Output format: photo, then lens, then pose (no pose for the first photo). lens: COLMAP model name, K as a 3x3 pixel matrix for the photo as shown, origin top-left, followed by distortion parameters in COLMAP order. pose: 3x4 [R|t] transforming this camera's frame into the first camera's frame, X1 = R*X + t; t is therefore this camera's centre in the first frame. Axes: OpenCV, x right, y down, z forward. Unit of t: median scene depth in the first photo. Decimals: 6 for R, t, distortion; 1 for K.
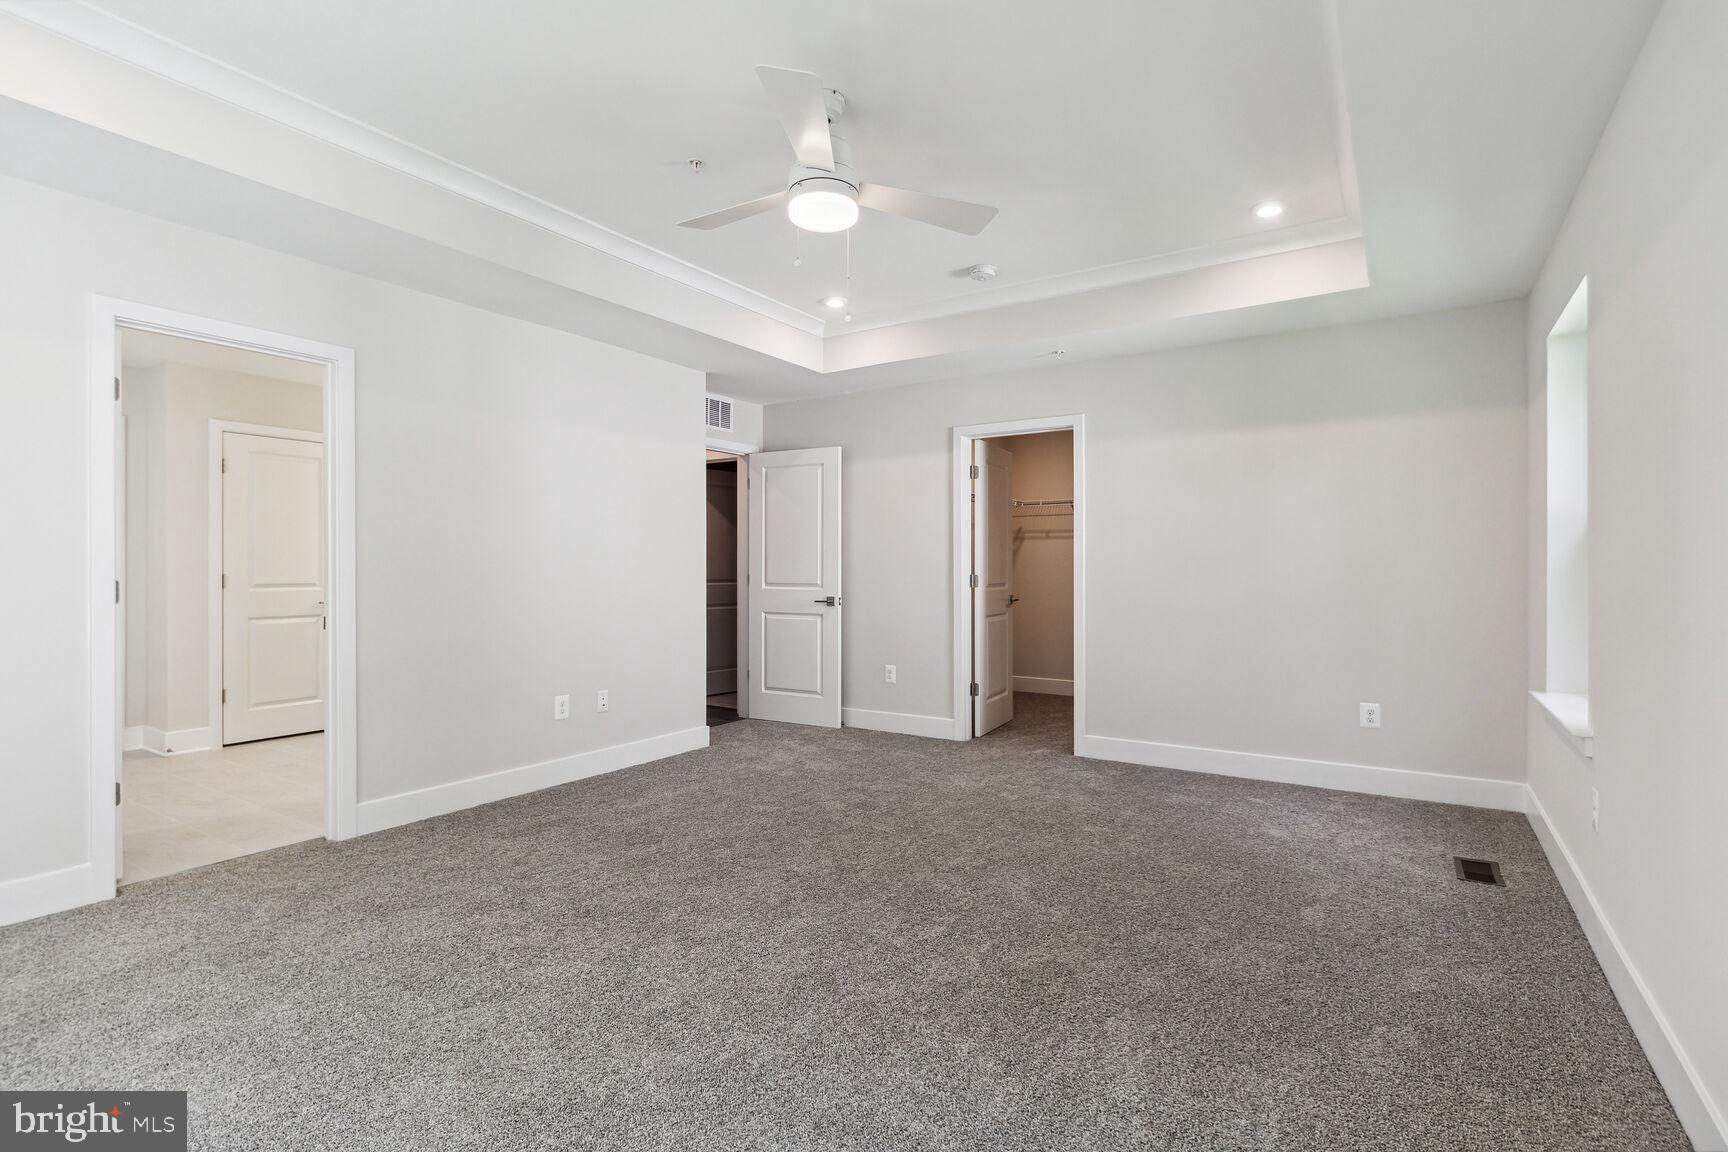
lens RADIAL K [[828.6, 0, 870.9], [0, 828.6, 573.8], [0, 0, 1]] dist [-0.000423, 0.000149]
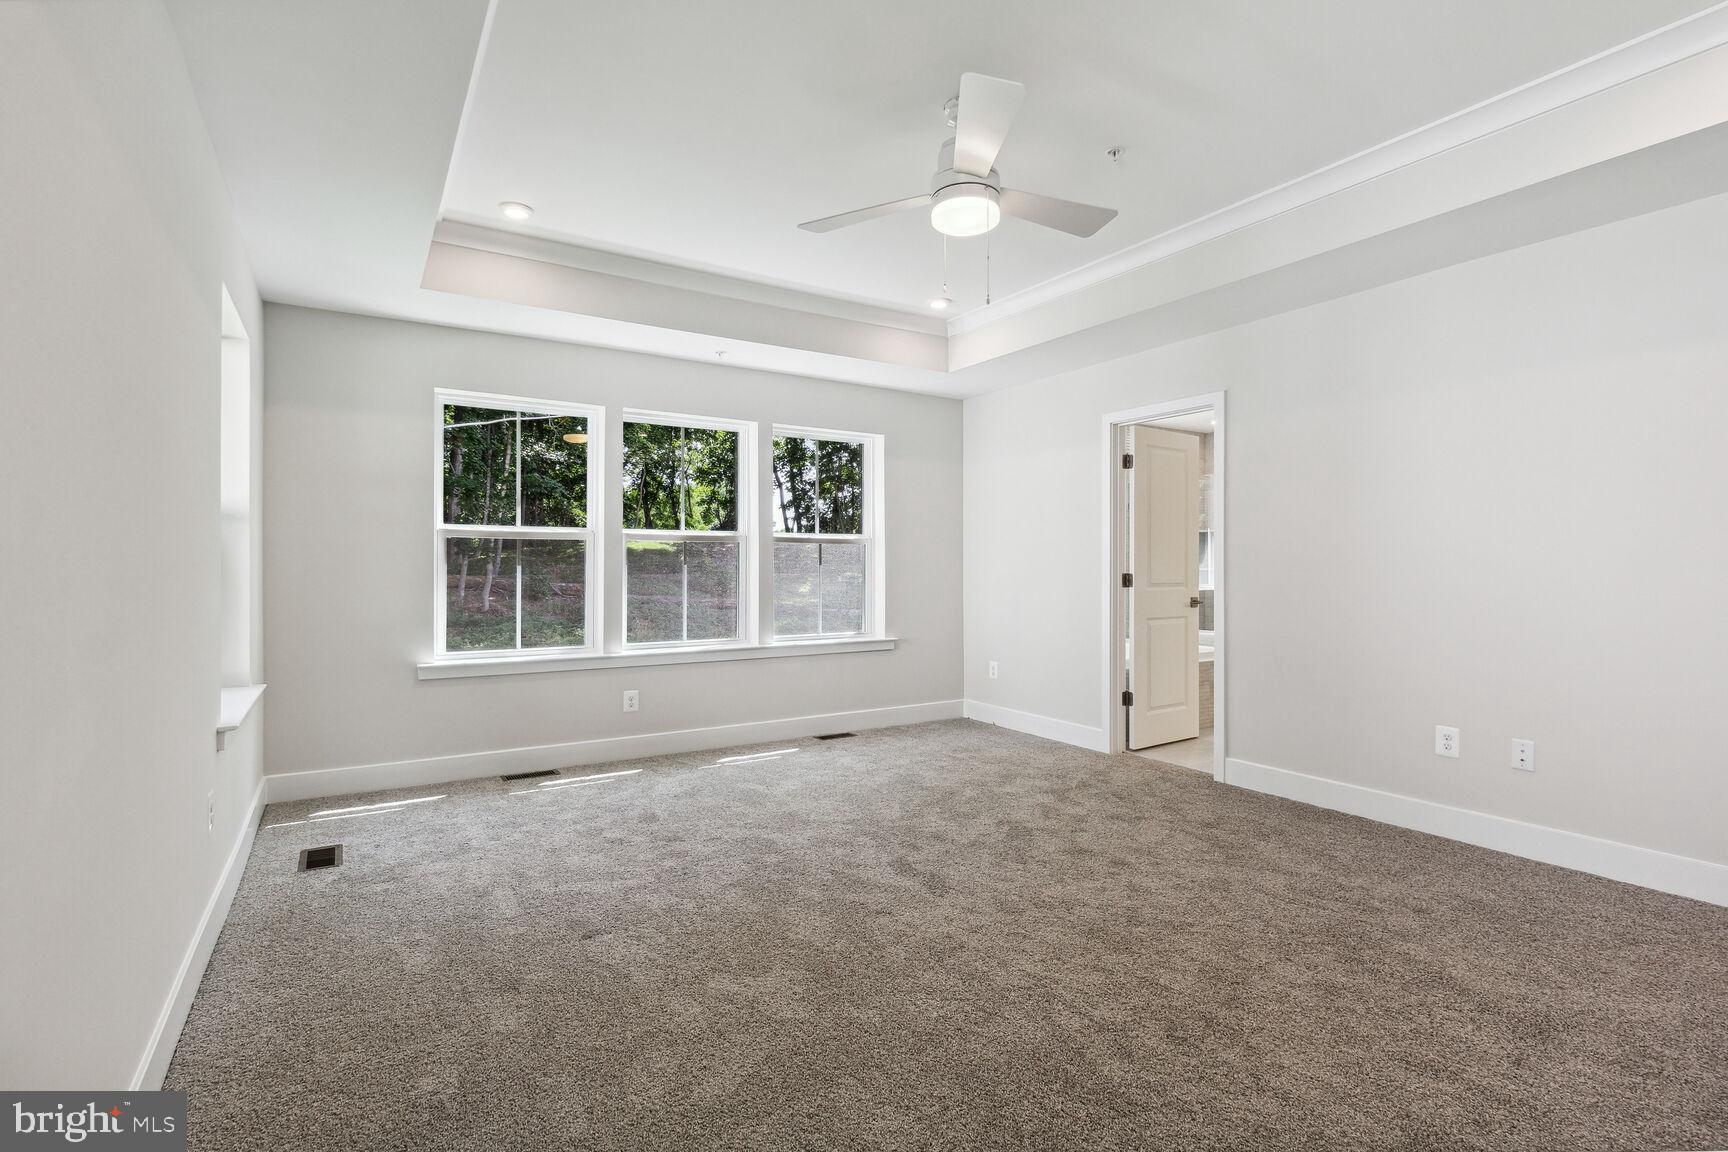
lens RADIAL K [[828.6, 0, 871.0], [0, 828.6, 571.6], [0, 0, 1]] dist [-0.000423, 0.000149]
pose [[-0.420401, 0.000166, -0.907338, 0.718438], [-0.009676, 0.999942, 0.004666, 0.000655], [0.907287, 0.010742, -0.420375, 1.033015]]
